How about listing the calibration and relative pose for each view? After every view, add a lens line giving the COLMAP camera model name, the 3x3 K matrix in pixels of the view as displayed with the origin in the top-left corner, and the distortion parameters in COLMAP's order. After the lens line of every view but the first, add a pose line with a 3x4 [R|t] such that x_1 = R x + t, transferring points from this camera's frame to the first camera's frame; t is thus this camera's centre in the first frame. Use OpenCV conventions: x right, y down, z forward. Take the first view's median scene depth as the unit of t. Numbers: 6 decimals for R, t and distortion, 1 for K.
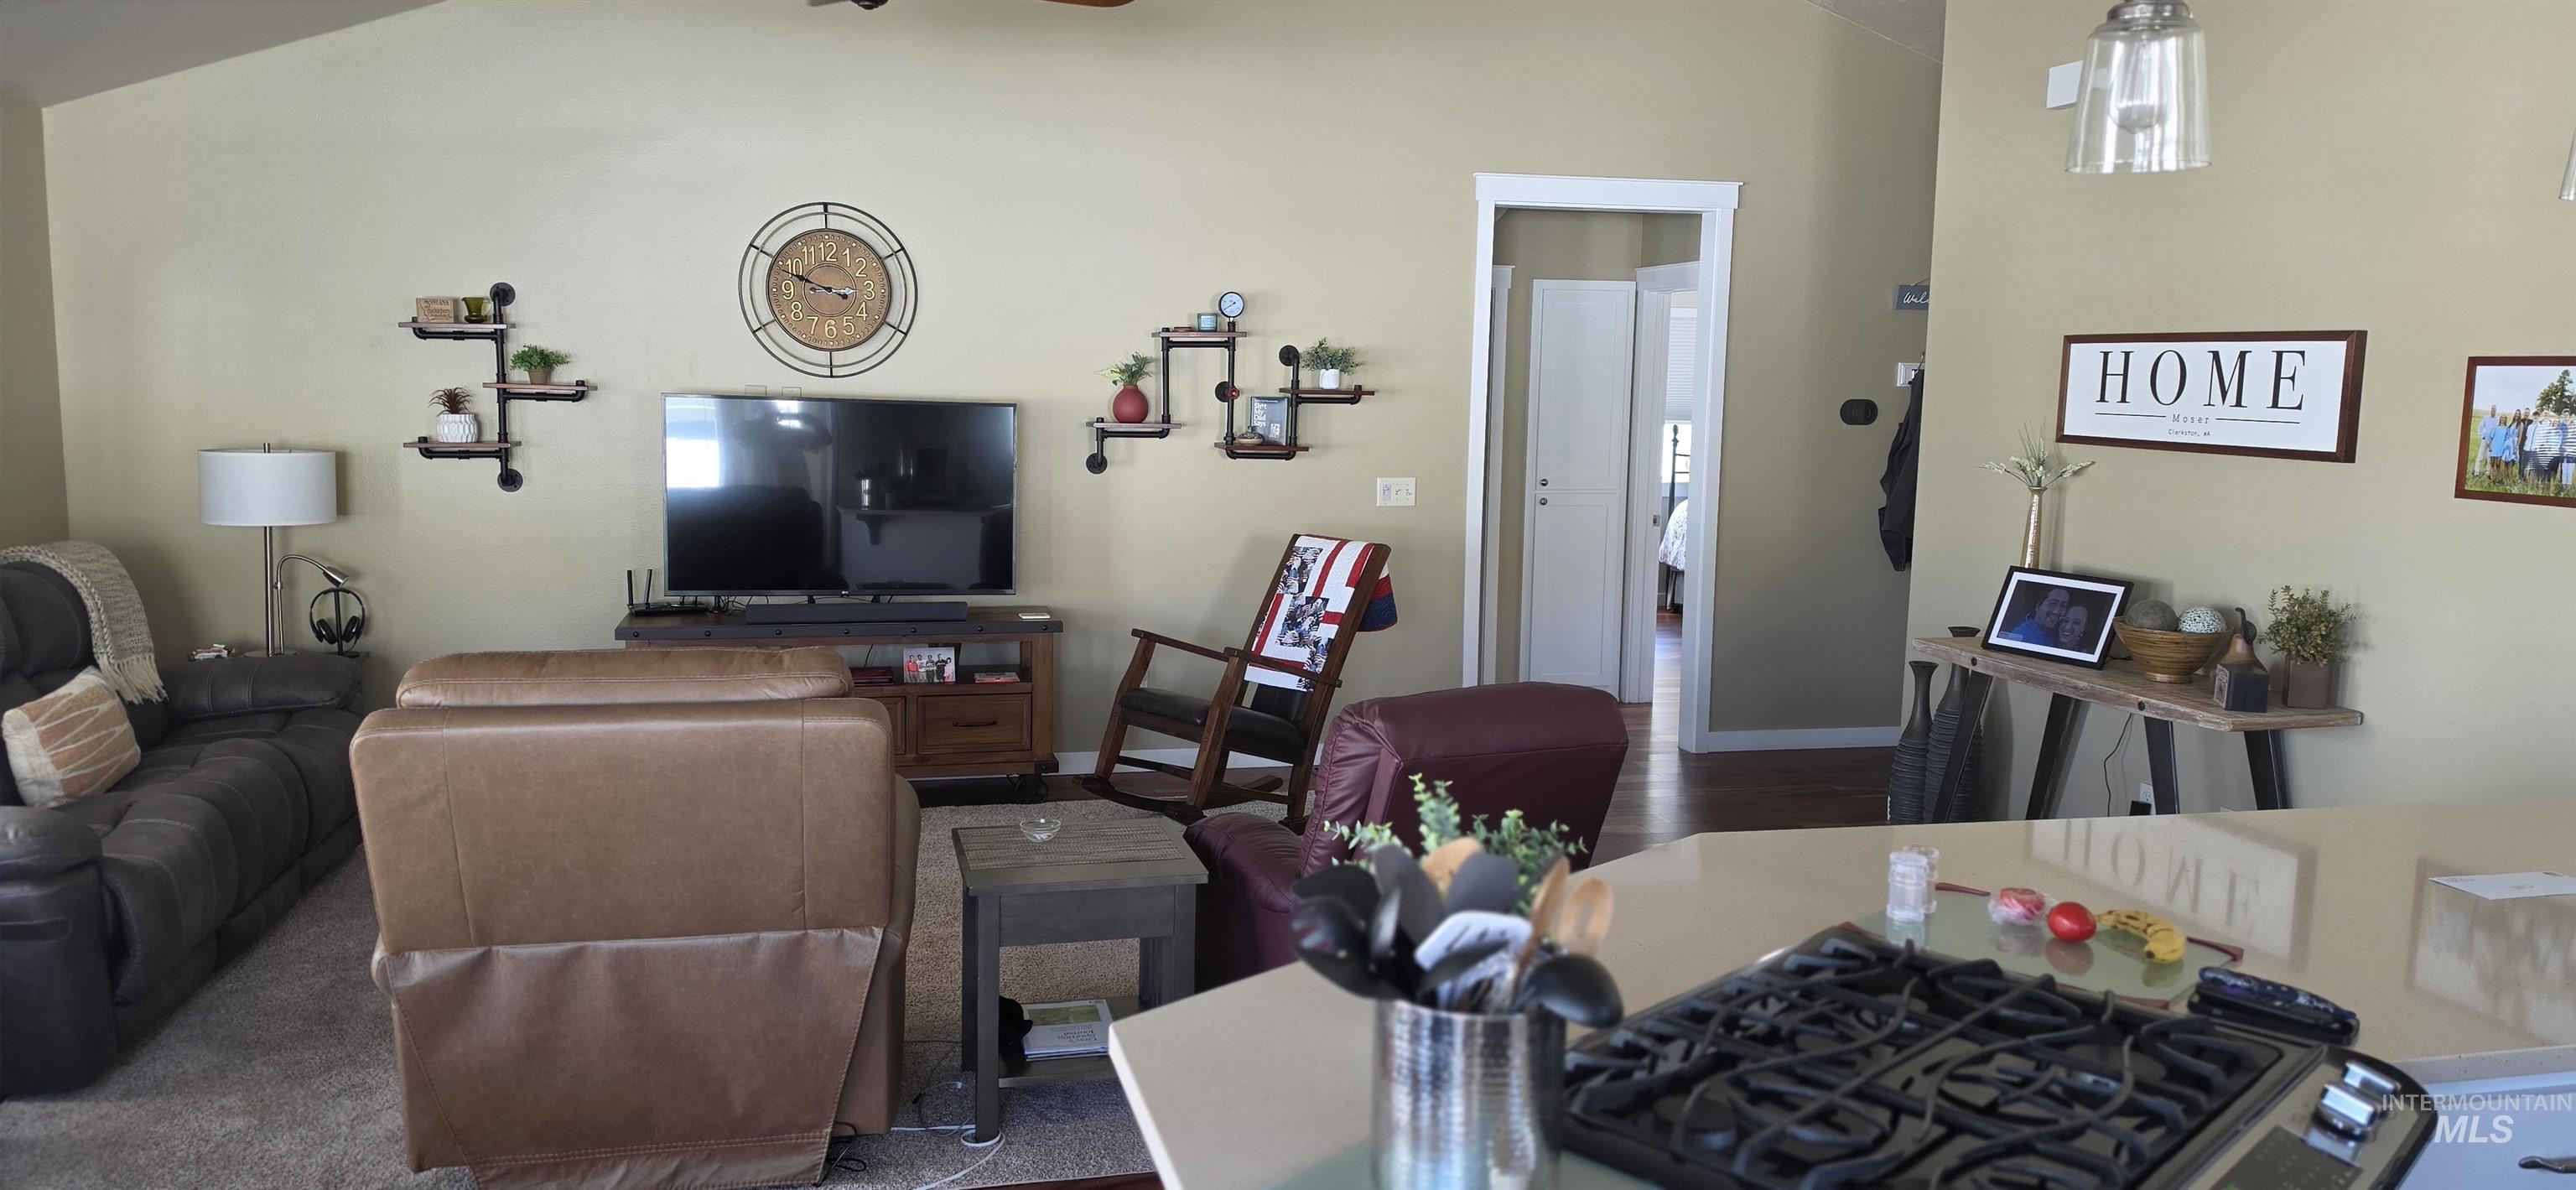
lens RADIAL K [[1751.7, 0, 1254.1], [0, 1751.7, 664.3], [0, 0, 1]] dist [0.085760, -0.124562]
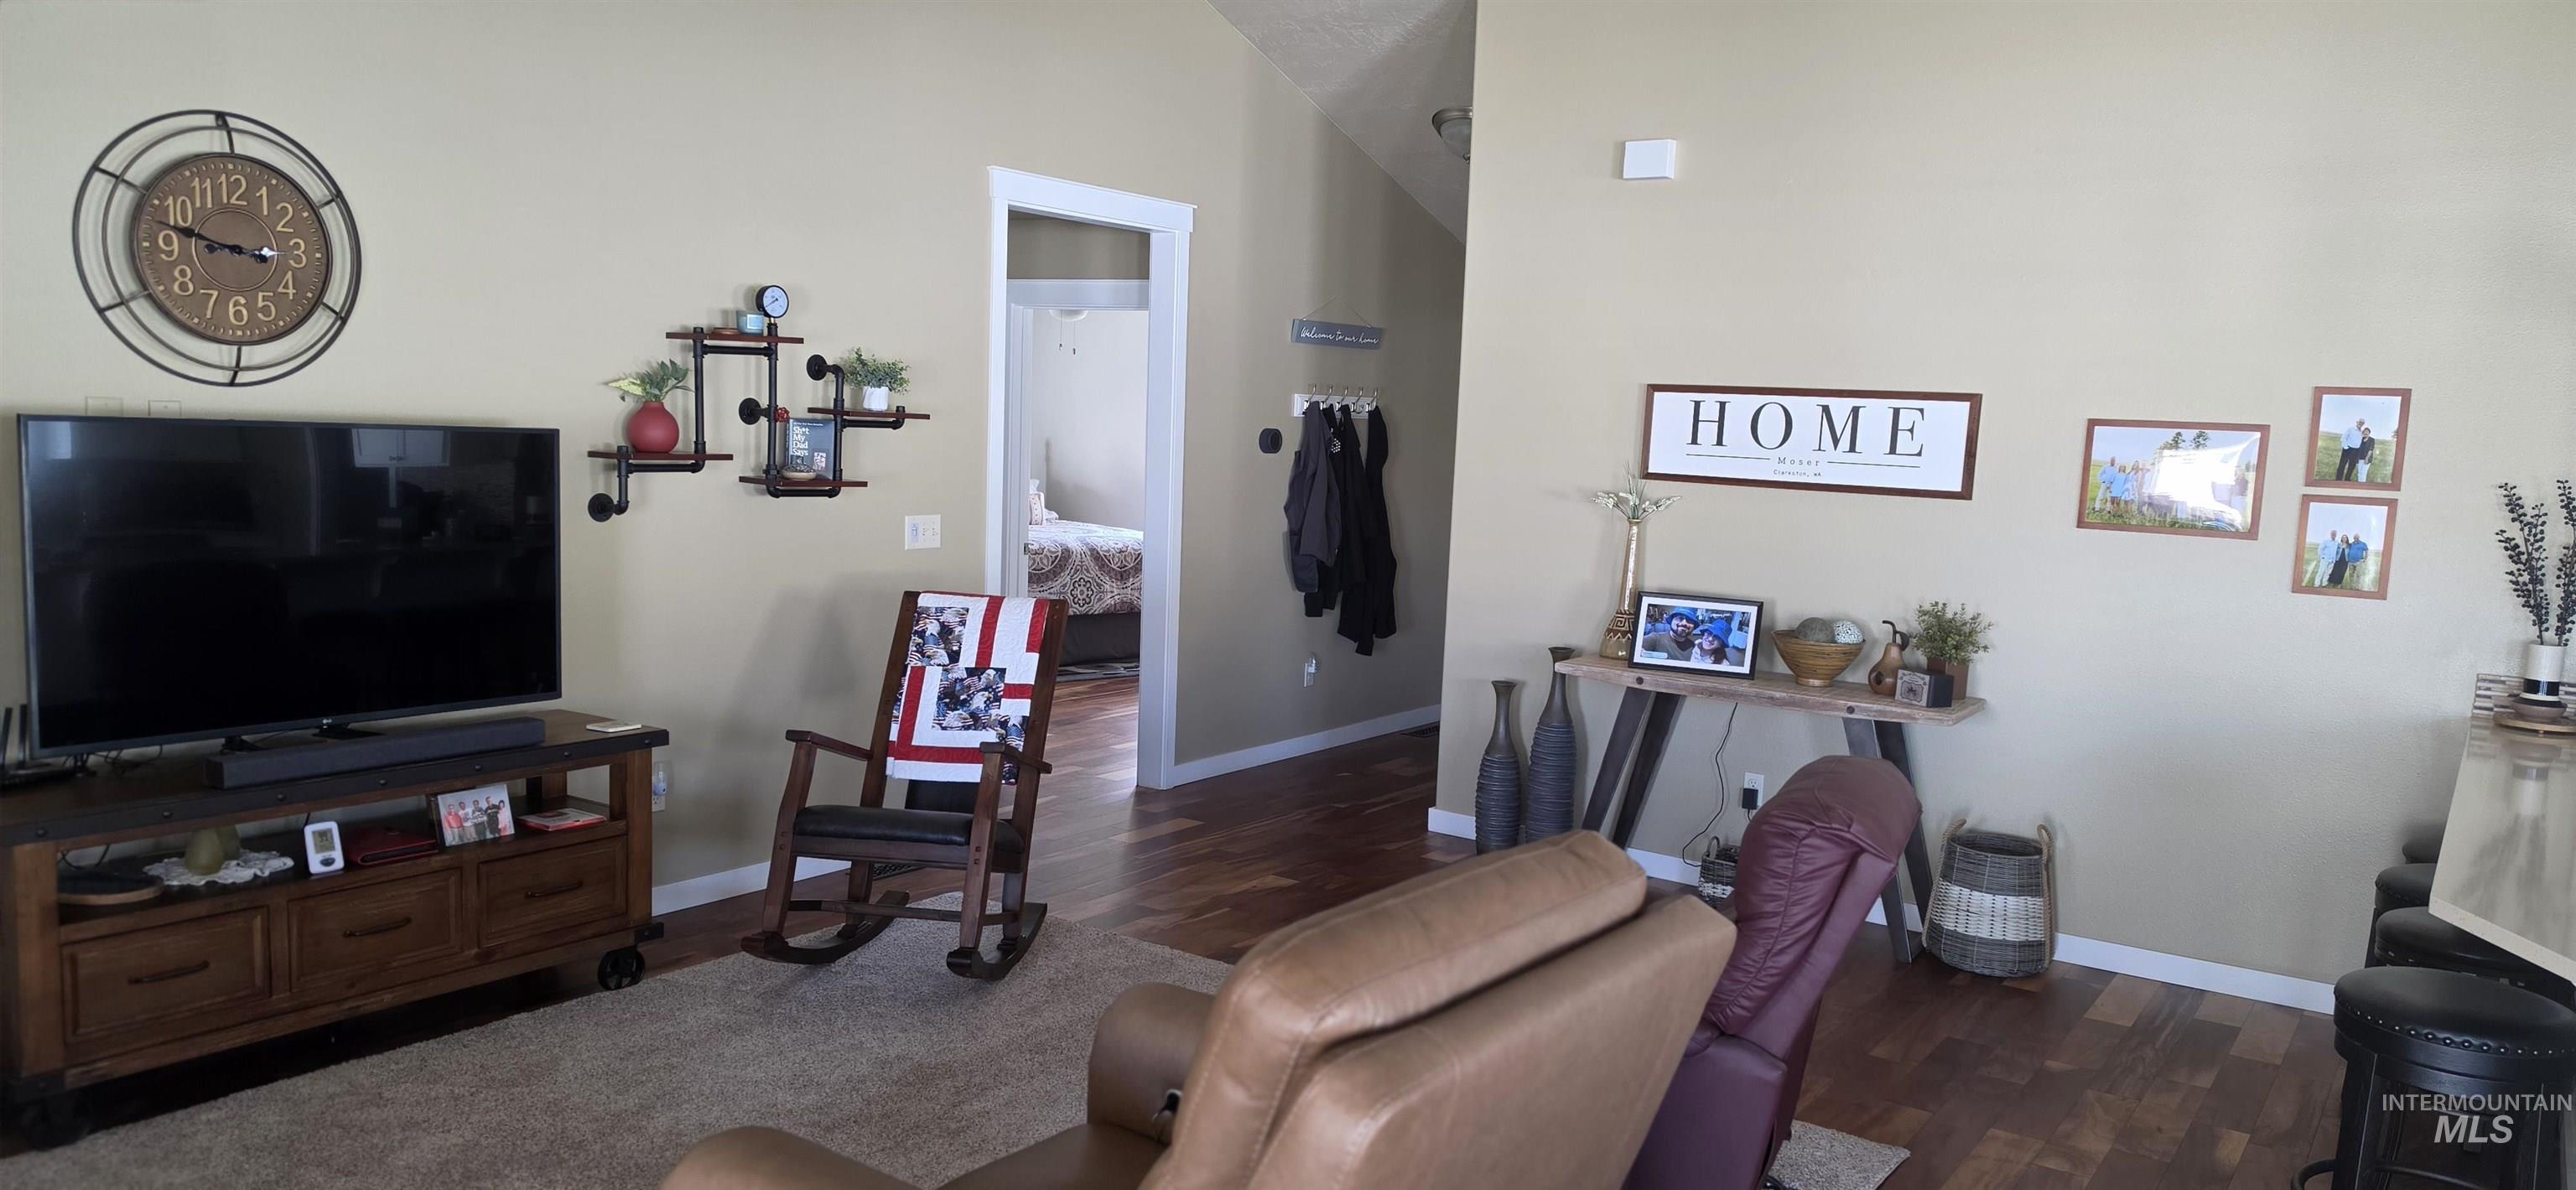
lens RADIAL K [[1751.7, 0, 1322.1], [0, 1751.7, 649.2], [0, 0, 1]] dist [0.085760, -0.124562]
pose [[0.742093, -0.076428, 0.665925, -0.389937], [0.079098, 0.996522, 0.026226, -0.055075], [-0.665613, 0.033211, 0.745557, 0.270882]]
